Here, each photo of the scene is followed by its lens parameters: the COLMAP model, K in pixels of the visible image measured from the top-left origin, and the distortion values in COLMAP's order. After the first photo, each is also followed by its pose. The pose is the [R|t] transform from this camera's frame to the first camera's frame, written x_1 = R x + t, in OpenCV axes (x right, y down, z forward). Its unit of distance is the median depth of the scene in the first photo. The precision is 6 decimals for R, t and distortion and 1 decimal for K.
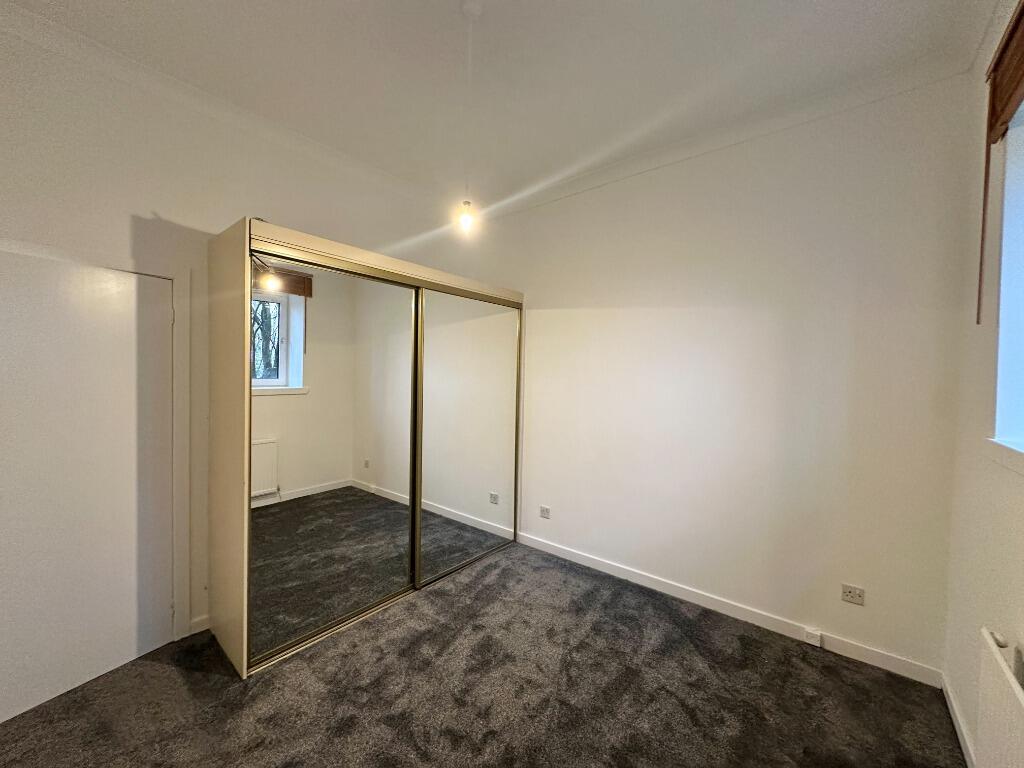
lens RADIAL K [[411.8, 0, 512.0], [0, 411.8, 384.0], [0, 0, 1]] dist [0.000691, 0.000089]
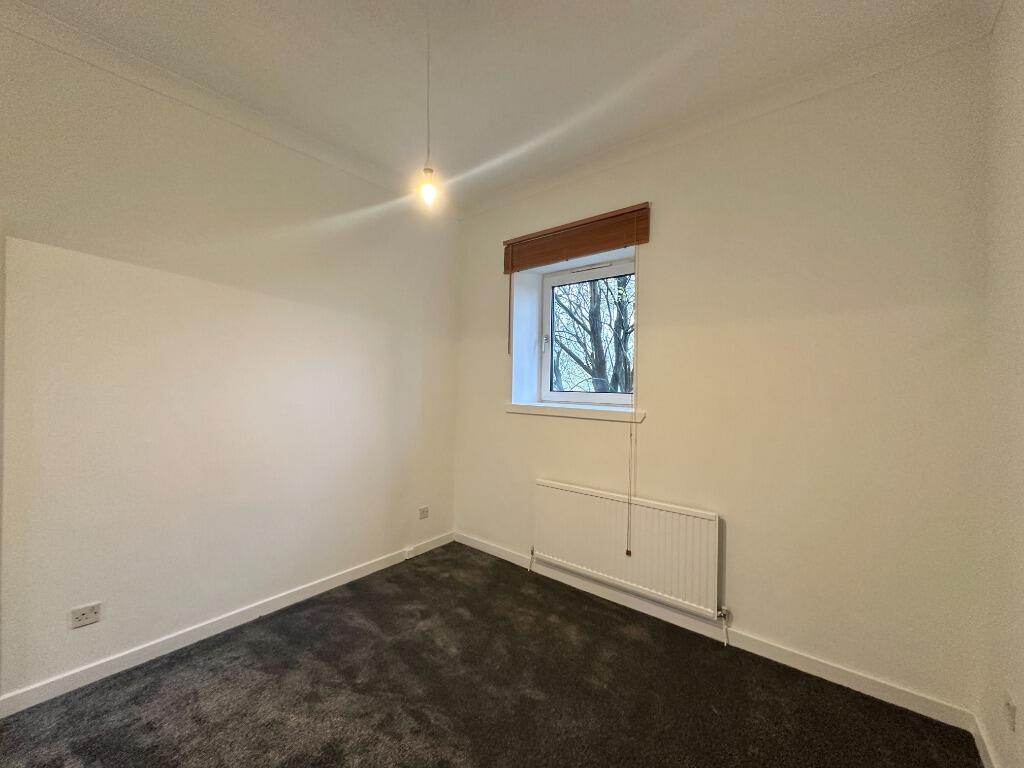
lens RADIAL K [[411.8, 0, 512.0], [0, 411.8, 384.0], [0, 0, 1]] dist [0.000691, 0.000089]
pose [[-0.008227, -0.023154, 0.999698, -0.705669], [0.004655, 0.999720, 0.023193, -0.020573], [-0.999955, 0.004844, -0.008117, 0.624314]]
